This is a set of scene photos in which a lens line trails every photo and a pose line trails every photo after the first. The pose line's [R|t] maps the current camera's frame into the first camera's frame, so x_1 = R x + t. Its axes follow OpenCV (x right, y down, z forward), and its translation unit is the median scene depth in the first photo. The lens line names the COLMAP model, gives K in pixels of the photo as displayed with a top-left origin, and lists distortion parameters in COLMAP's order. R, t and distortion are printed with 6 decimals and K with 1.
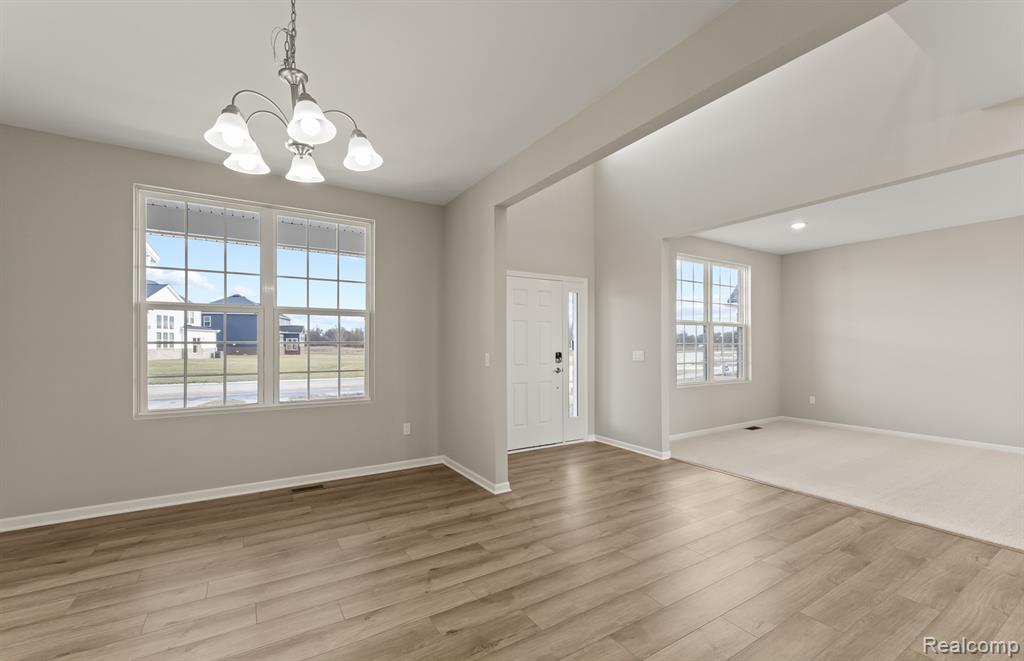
lens RADIAL K [[437.5, 0, 505.4], [0, 437.5, 340.6], [0, 0, 1]] dist [-0.002641, 0.000693]
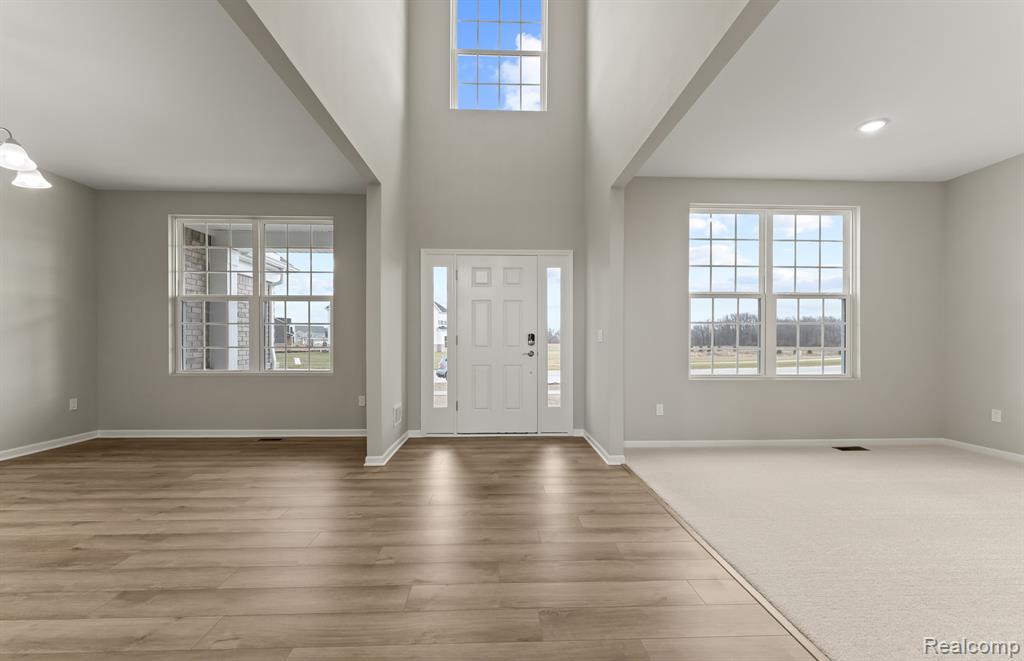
lens RADIAL K [[416.0, 0, 503.4], [0, 416.0, 340.4], [0, 0, 1]] dist [-0.000944, 0.000295]
pose [[0.864860, -0.001878, -0.502009, 0.722419], [0.002516, 0.999997, 0.000594, 0.056629], [0.502006, -0.001777, 0.864862, 0.310900]]
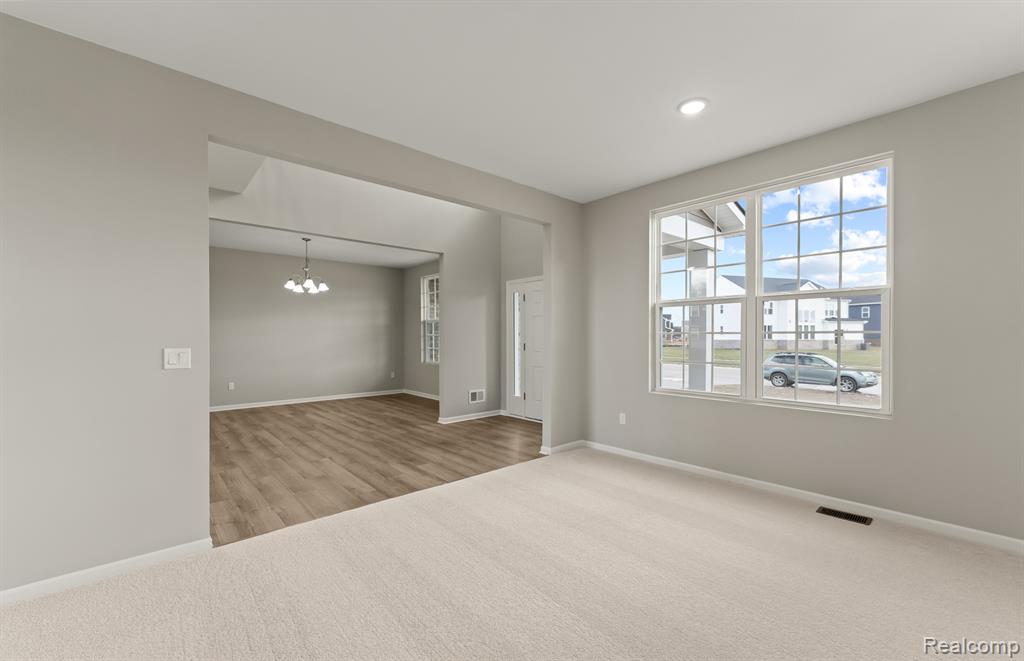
lens RADIAL K [[416.0, 0, 511.2], [0, 416.0, 334.8], [0, 0, 1]] dist [-0.000944, 0.000295]
pose [[0.165325, -0.004531, -0.986229, 1.591694], [0.011030, 0.999935, -0.002745, 0.012926], [0.986177, -0.010425, 0.165364, 0.983420]]
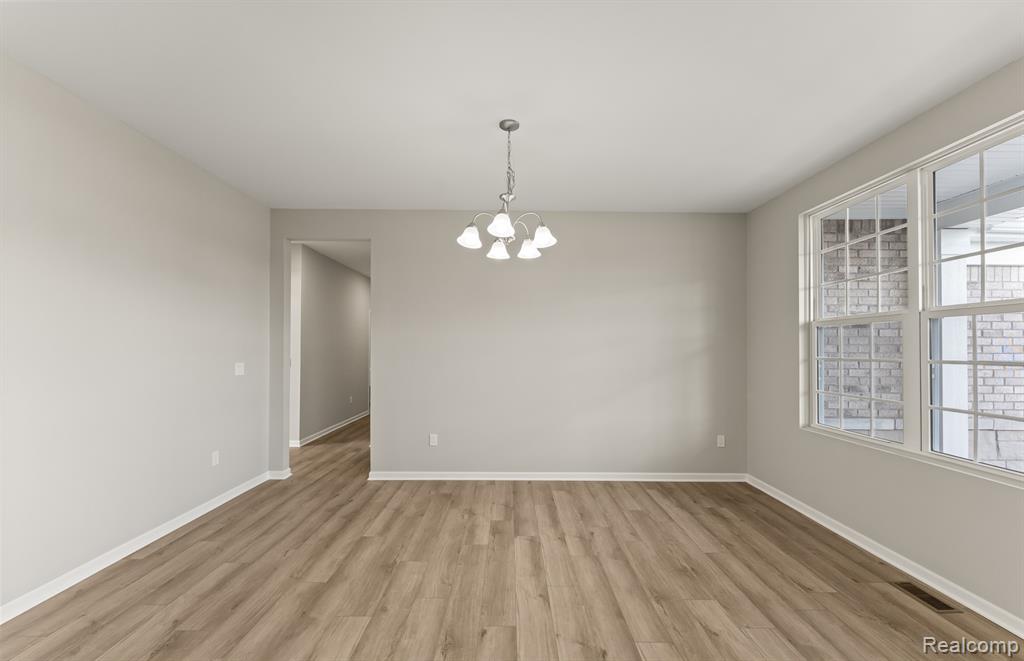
lens RADIAL K [[416.0, 0, 518.6], [0, 416.0, 345.1], [0, 0, 1]] dist [-0.000944, 0.000295]
pose [[-0.512436, -0.011850, -0.858644, 0.363646], [0.000279, 0.999902, -0.013966, -0.012635], [0.858725, -0.007396, -0.512383, 0.812510]]
